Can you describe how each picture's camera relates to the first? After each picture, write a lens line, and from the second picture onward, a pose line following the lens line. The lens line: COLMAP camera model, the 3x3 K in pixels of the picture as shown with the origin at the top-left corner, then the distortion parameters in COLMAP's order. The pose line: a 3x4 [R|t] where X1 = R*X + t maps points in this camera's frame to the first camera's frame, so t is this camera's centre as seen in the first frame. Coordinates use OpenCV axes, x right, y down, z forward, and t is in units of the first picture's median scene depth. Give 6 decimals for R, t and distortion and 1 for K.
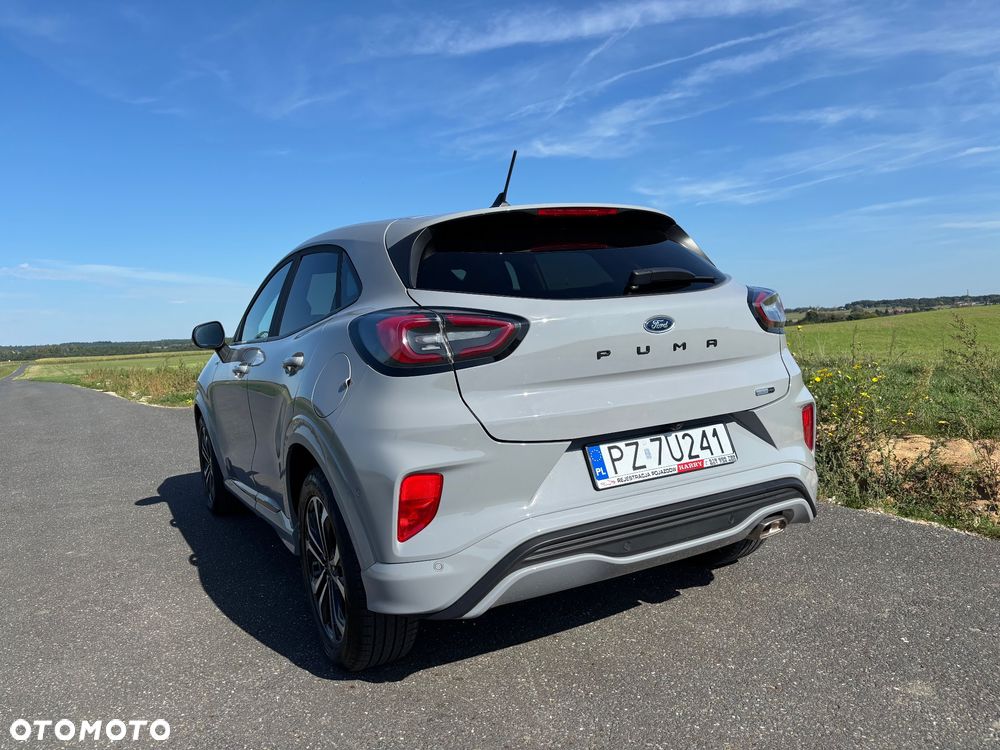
lens RADIAL K [[758.1, 0, 496.8], [0, 758.1, 389.4], [0, 0, 1]] dist [0.057698, -0.056552]
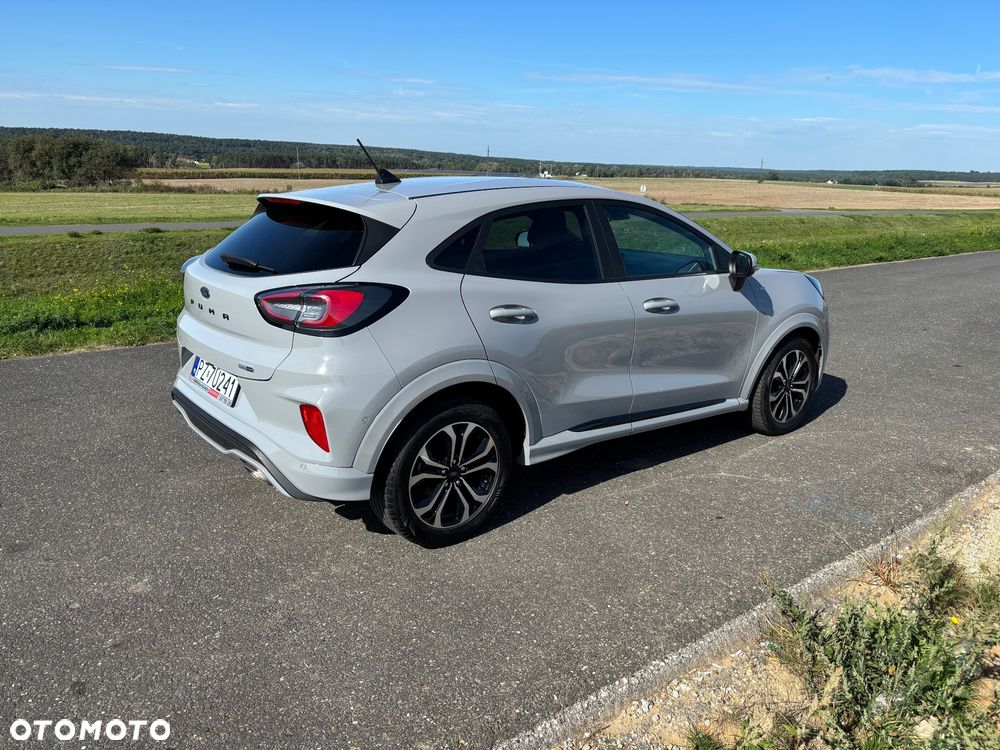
lens RADIAL K [[758.1, 0, 496.8], [0, 758.1, 389.4], [0, 0, 1]] dist [0.057698, -0.056552]
pose [[0.177756, 0.347711, -0.920597, 1.724250], [-0.131900, 0.935473, 0.327861, -0.465011], [0.975195, 0.063148, 0.212149, 1.240687]]
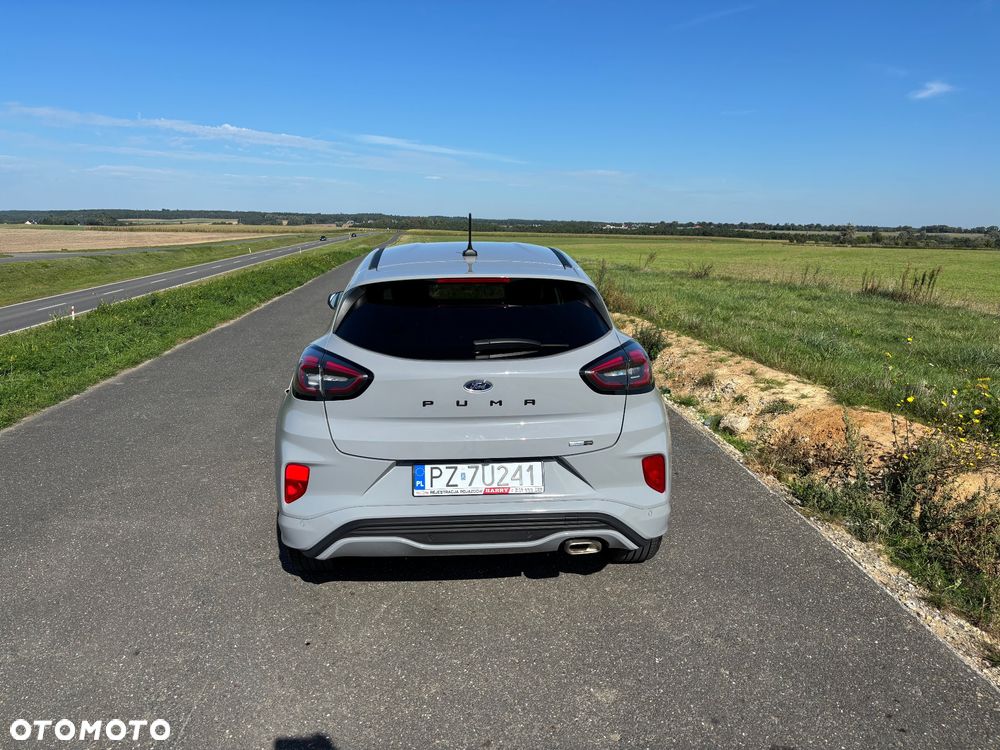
lens RADIAL K [[760.5, 0, 496.2], [0, 760.5, 374.2], [0, 0, 1]] dist [0.050060, -0.049846]
pose [[0.901741, 0.154599, -0.403686, 0.778973], [-0.102309, 0.983655, 0.148173, -0.306798], [0.419995, -0.092313, 0.902819, -0.197343]]
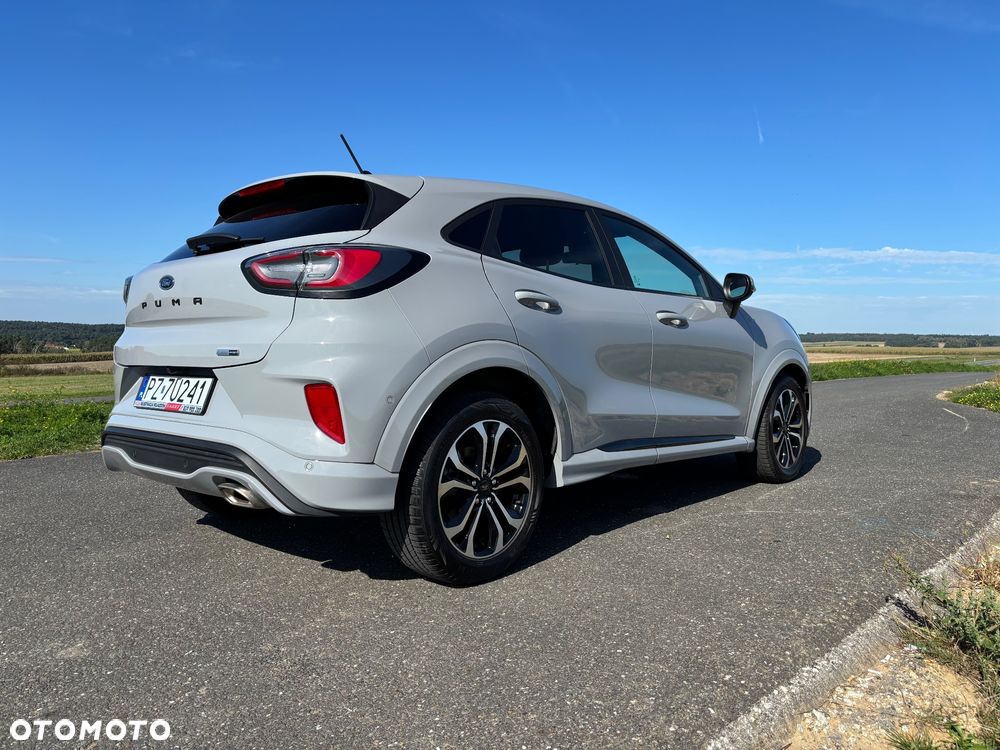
lens RADIAL K [[760.5, 0, 496.2], [0, 760.5, 374.2], [0, 0, 1]] dist [0.050060, -0.049846]
pose [[0.326400, 0.106719, -0.939188, 1.518409], [-0.104508, 0.991589, 0.076354, -0.088747], [0.939436, 0.073231, 0.334808, 1.087584]]
